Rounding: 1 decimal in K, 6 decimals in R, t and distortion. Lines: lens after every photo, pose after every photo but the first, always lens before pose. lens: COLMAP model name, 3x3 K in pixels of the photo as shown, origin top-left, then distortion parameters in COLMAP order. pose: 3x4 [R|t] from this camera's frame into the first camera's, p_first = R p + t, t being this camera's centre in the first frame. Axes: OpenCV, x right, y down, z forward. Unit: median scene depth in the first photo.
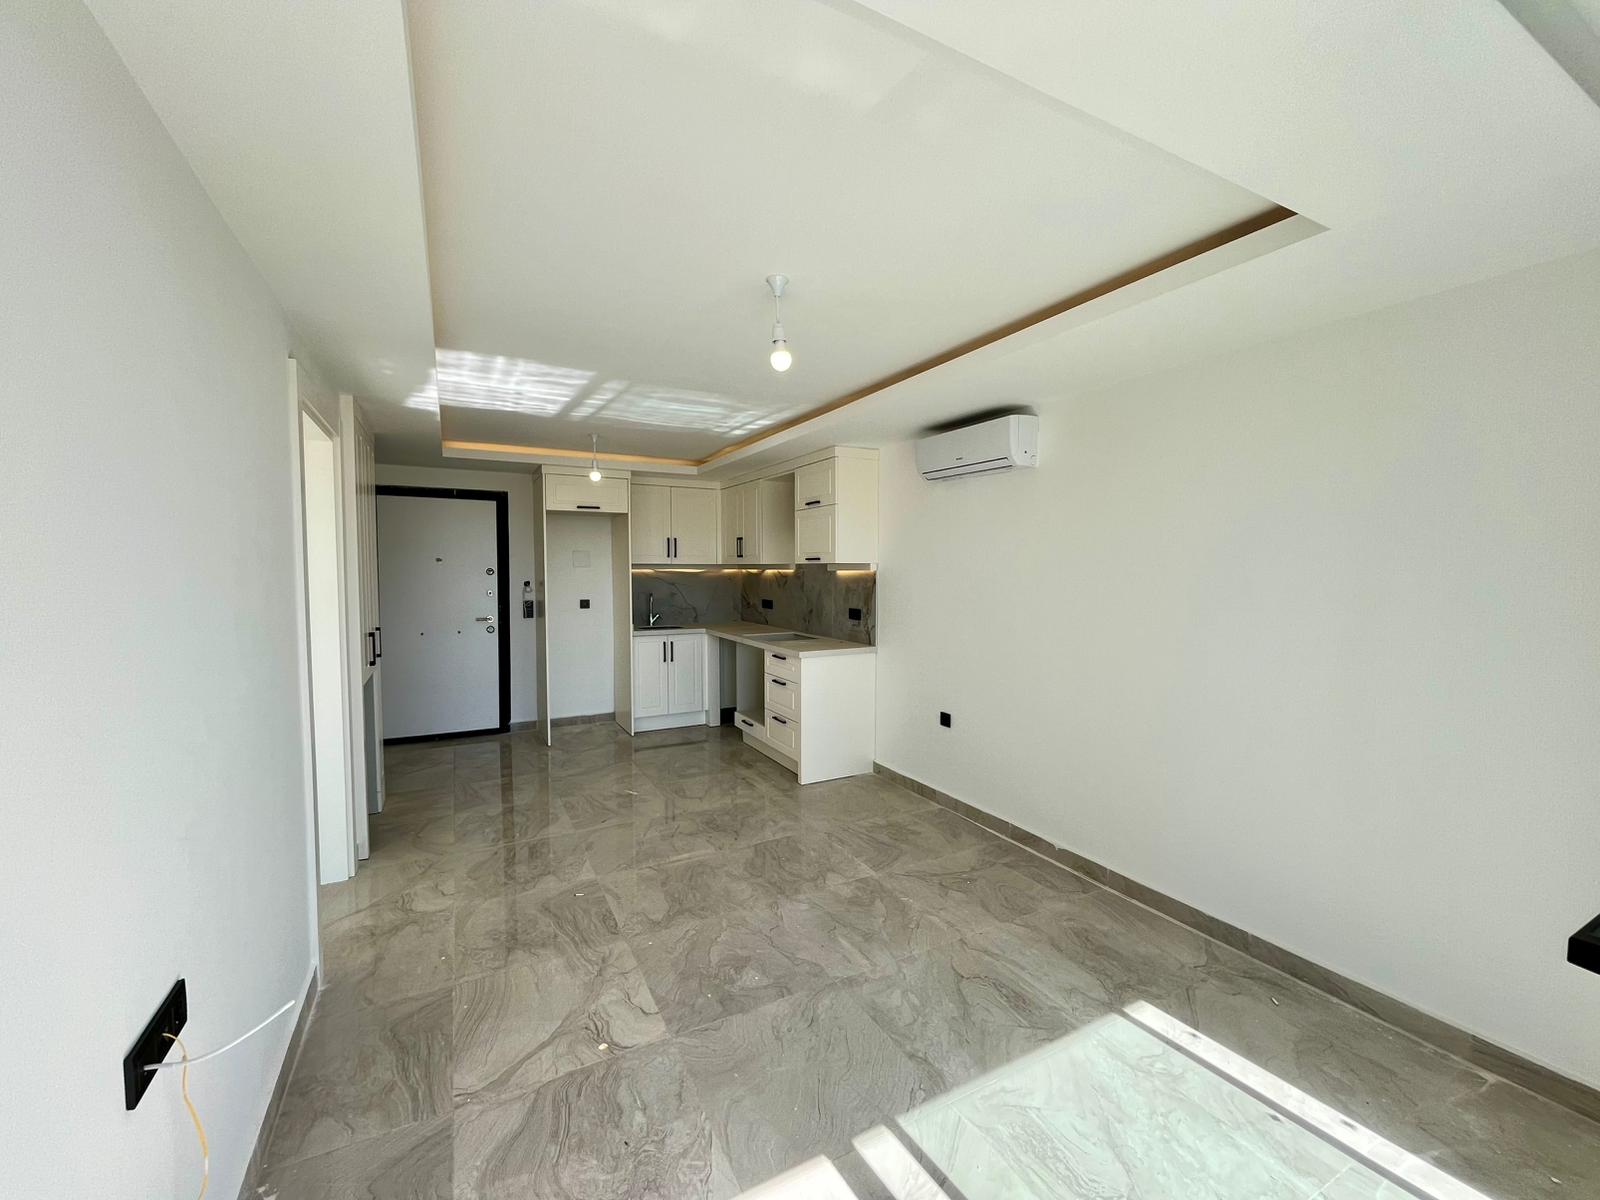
lens RADIAL K [[649.6, 0, 795.9], [0, 649.6, 604.0], [0, 0, 1]] dist [0.000846, -0.000422]
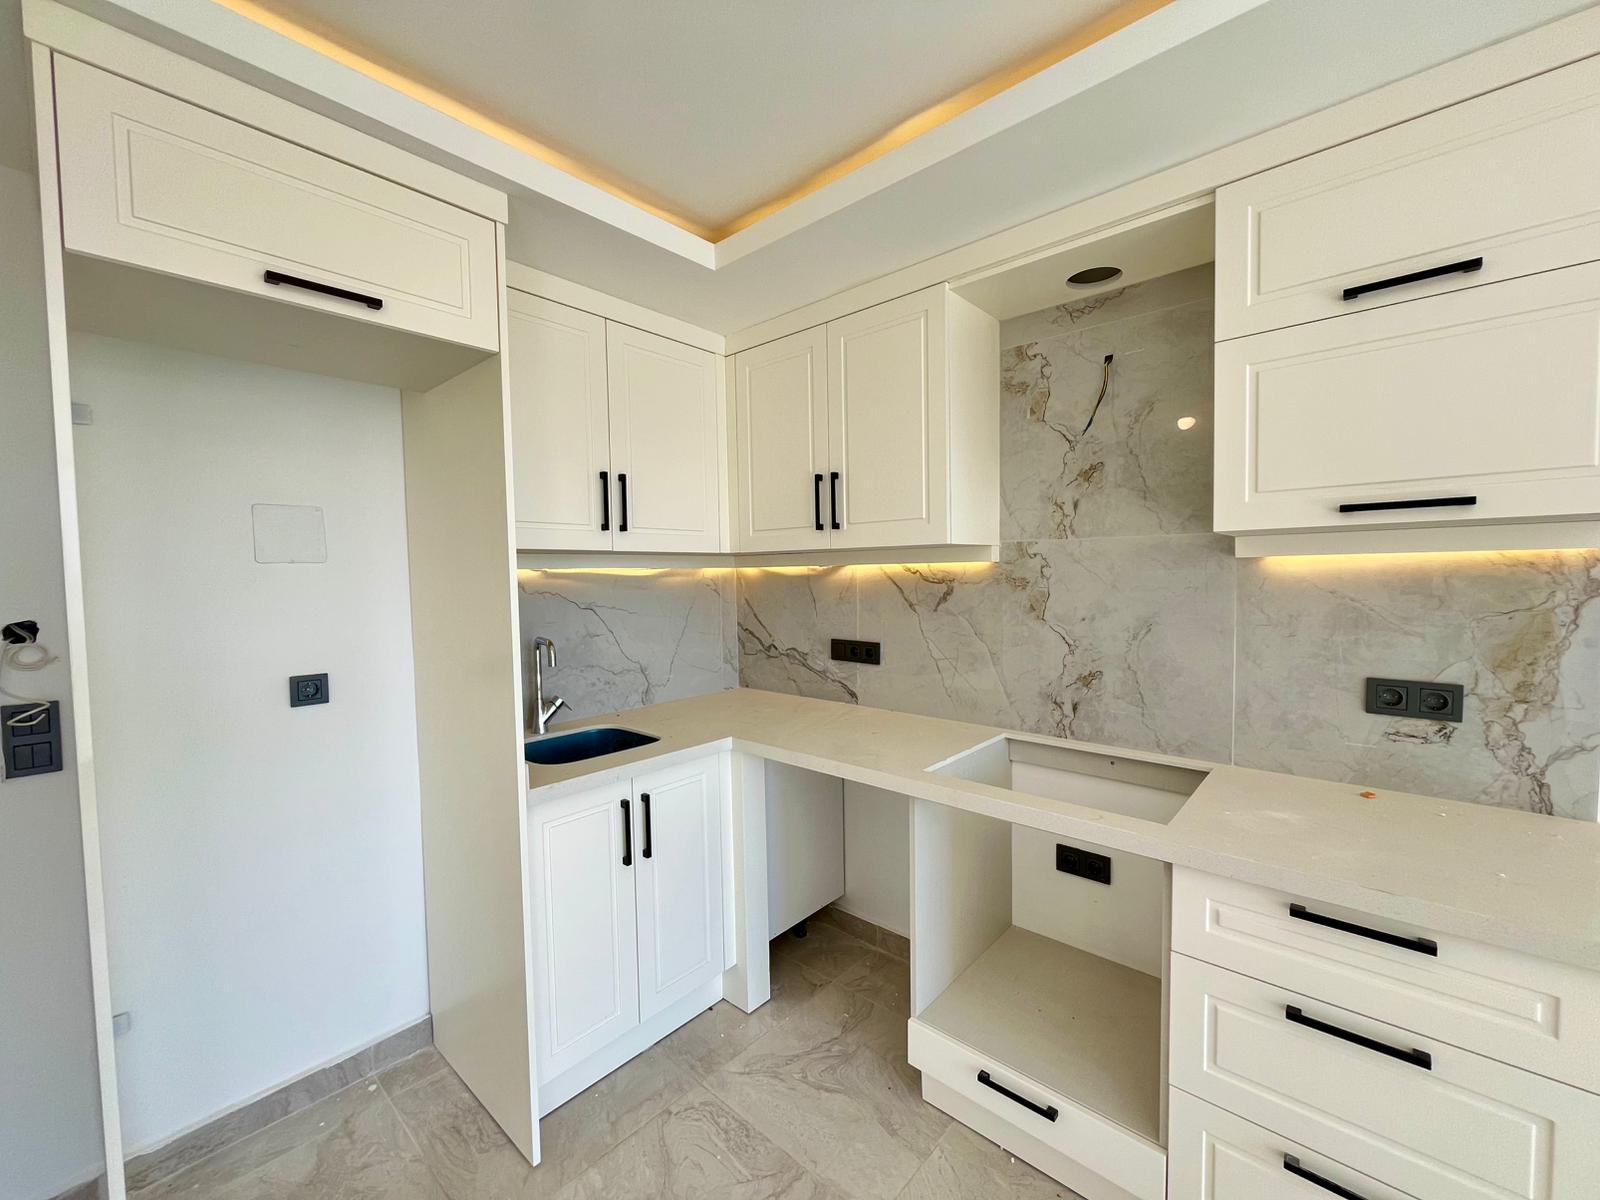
lens RADIAL K [[649.6, 0, 795.9], [0, 649.6, 604.0], [0, 0, 1]] dist [0.000846, -0.000422]
pose [[0.938345, -0.031457, 0.344267, -0.239329], [0.035171, 0.999371, -0.004547, -0.031799], [-0.343907, 0.016374, 0.938861, 0.711141]]
